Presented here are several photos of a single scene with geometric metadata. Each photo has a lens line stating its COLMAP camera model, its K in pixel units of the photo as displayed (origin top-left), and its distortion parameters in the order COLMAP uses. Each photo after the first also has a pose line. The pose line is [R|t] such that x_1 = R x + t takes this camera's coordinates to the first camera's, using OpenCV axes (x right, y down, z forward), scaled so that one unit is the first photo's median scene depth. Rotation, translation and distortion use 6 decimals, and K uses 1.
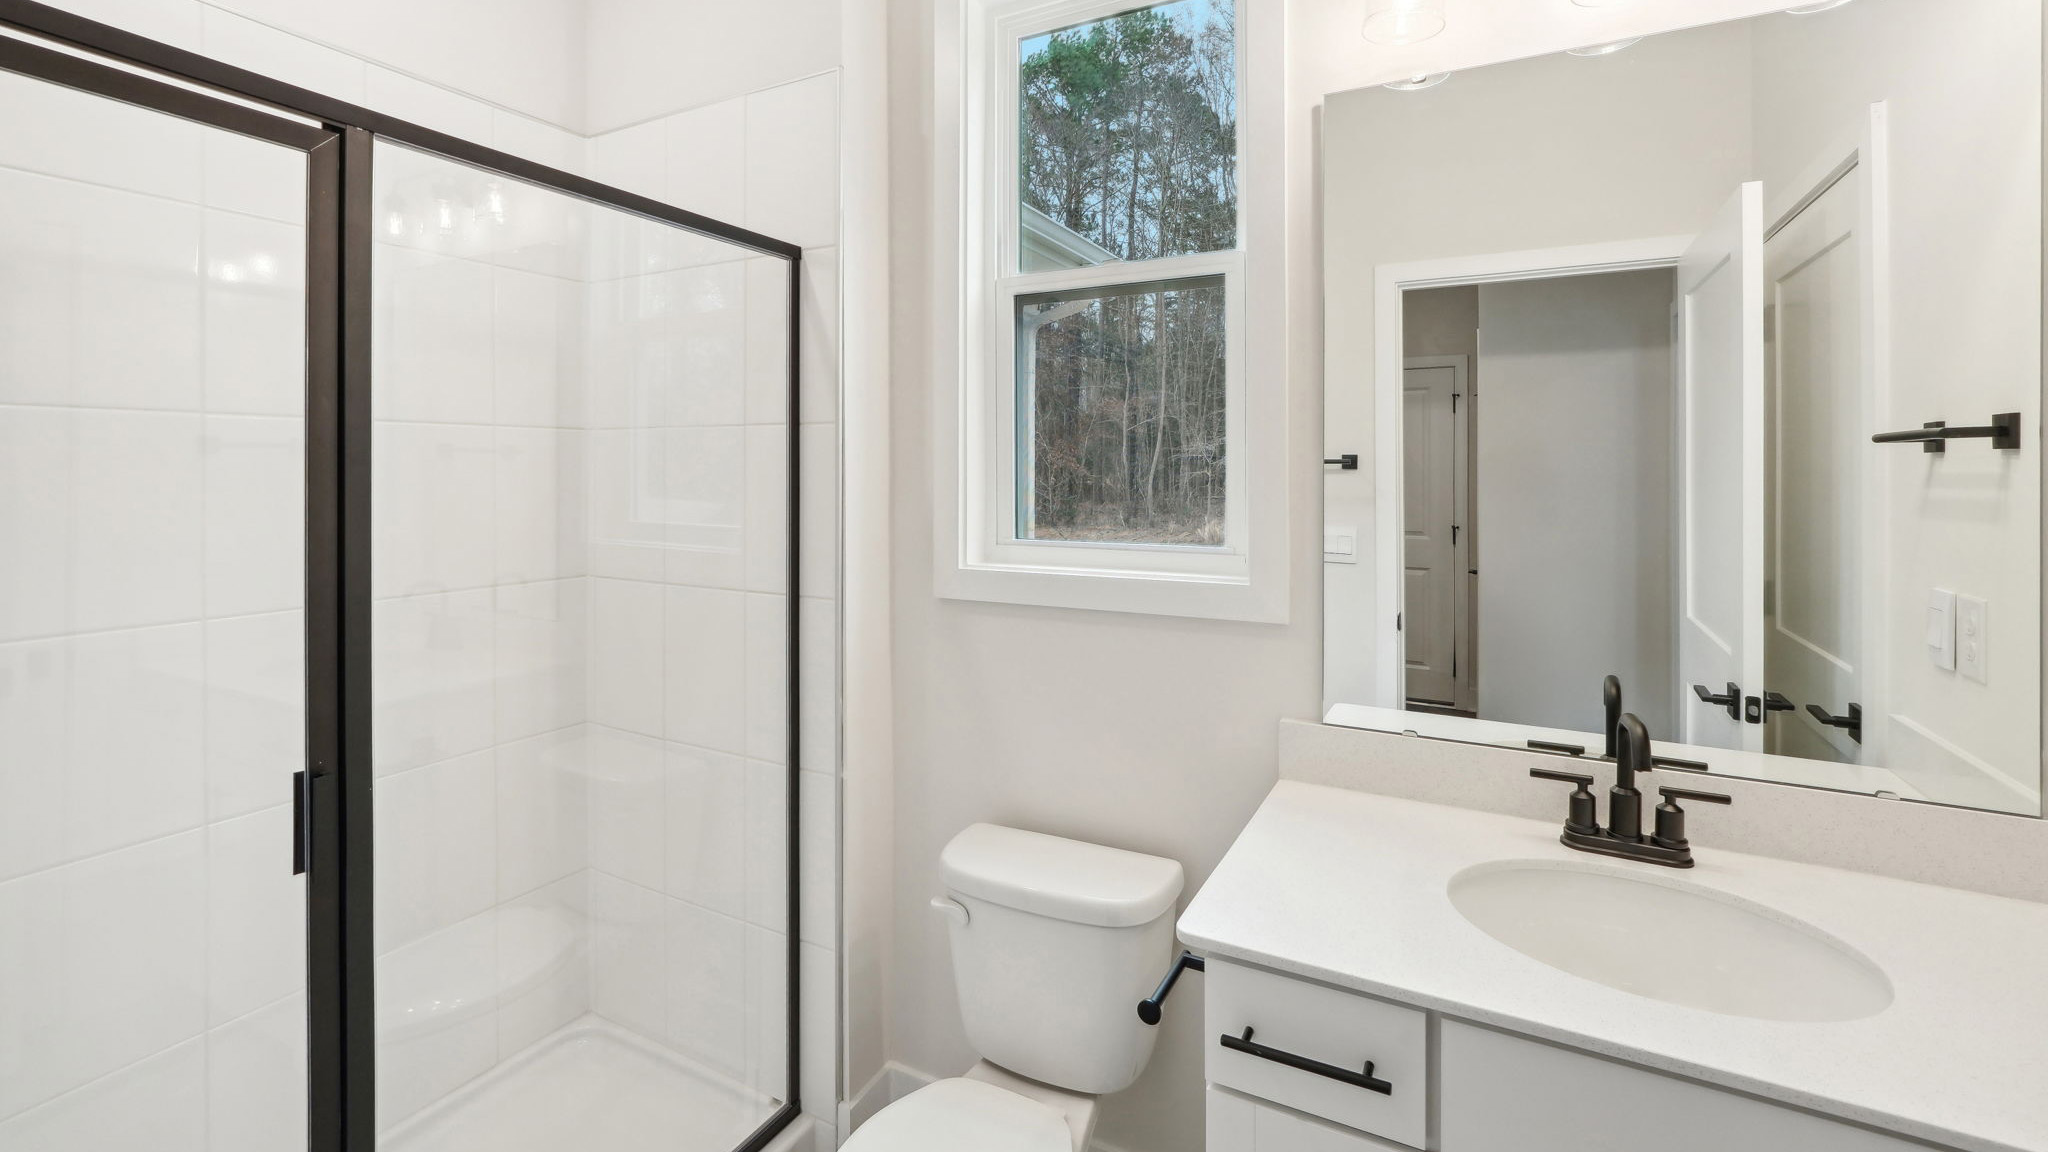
lens RADIAL K [[883.9, 0, 935.0], [0, 883.9, 452.4], [0, 0, 1]] dist [-0.016745, 0.007439]
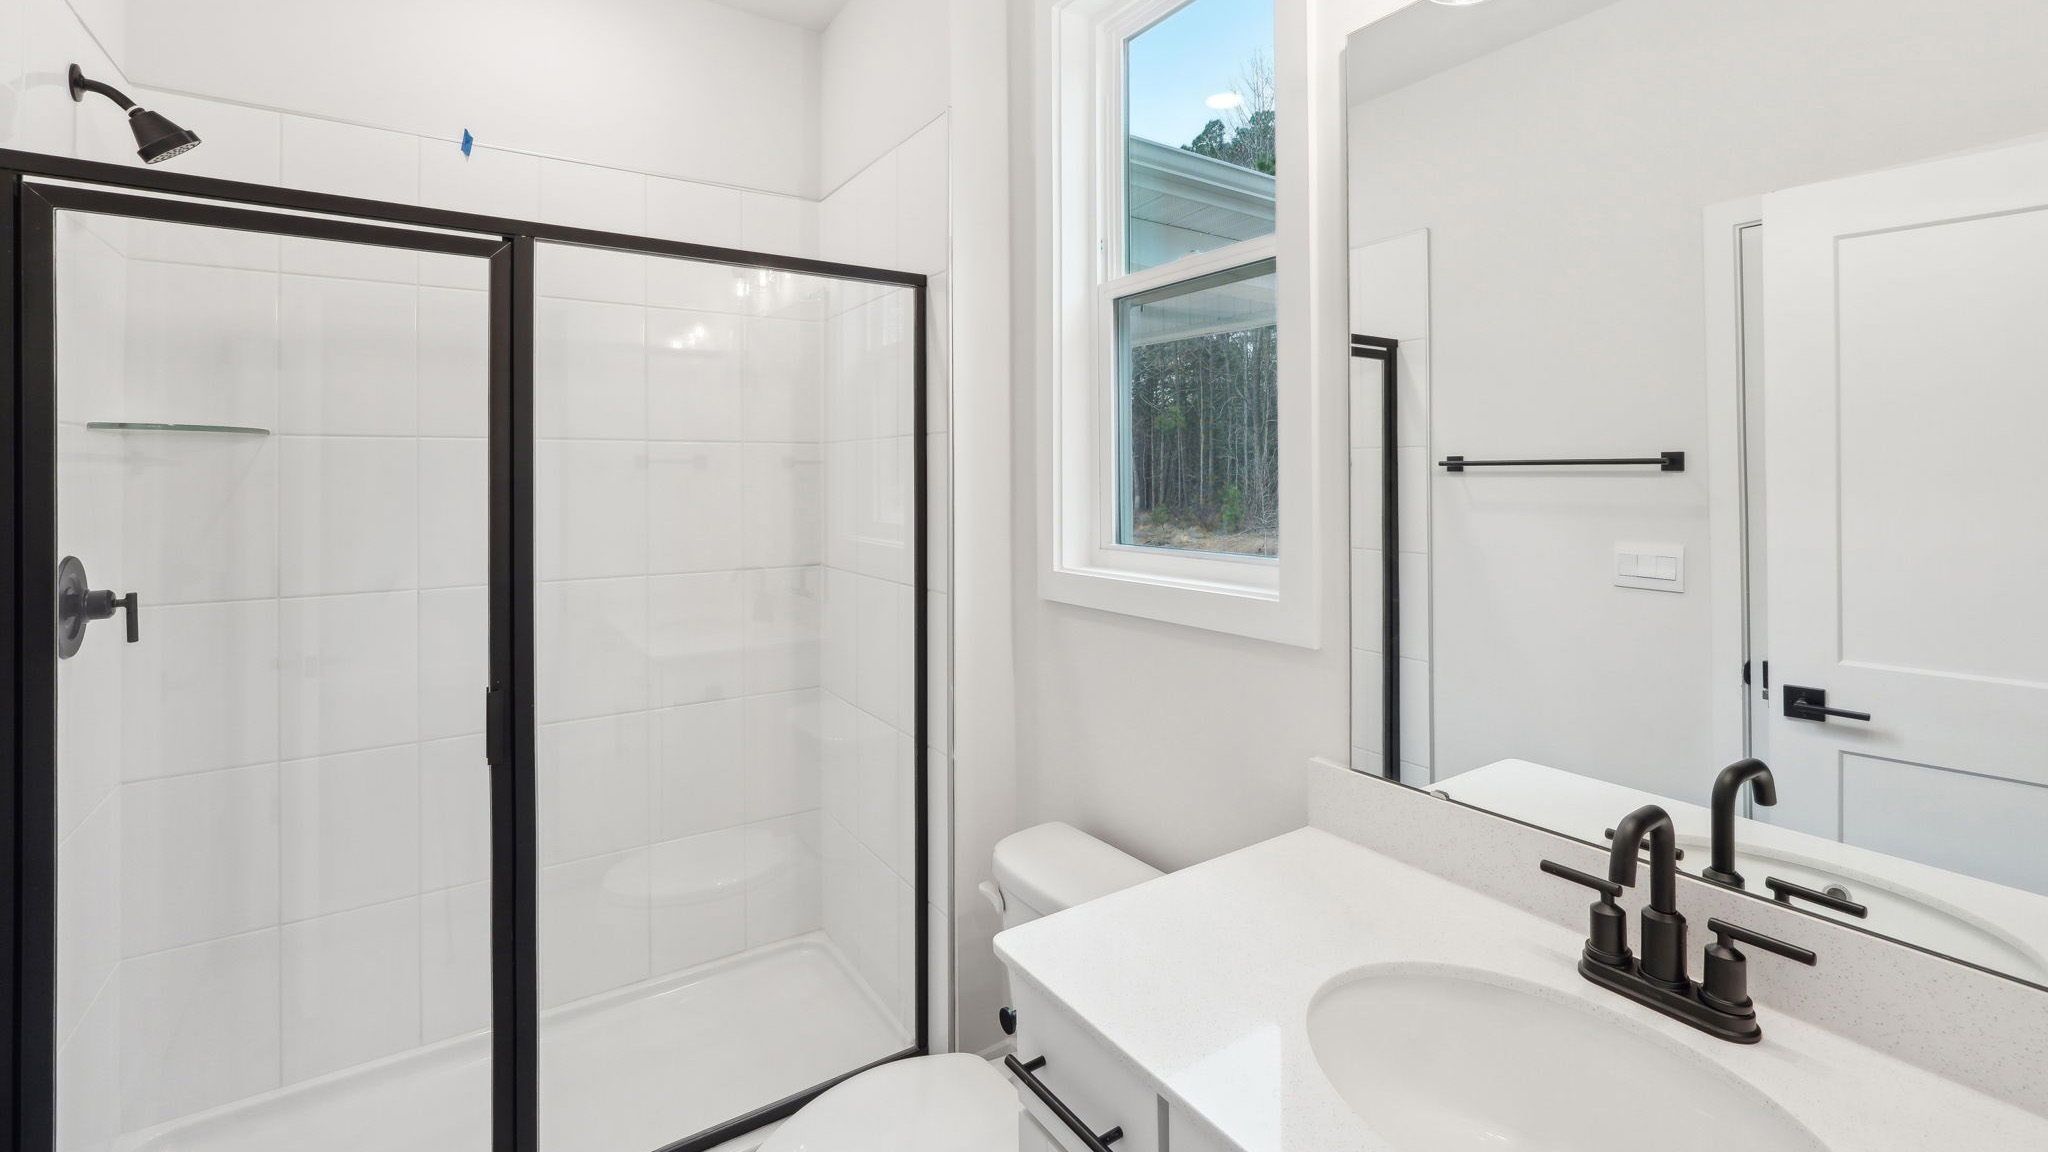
lens RADIAL K [[883.9, 0, 1112.4], [0, 883.9, 458.3], [0, 0, 1]] dist [-0.016745, 0.007439]
pose [[0.888700, -0.017319, -0.458162, 0.568278], [0.015726, 0.999850, -0.007292, 0.009144], [0.458219, -0.000724, 0.888839, 0.123874]]
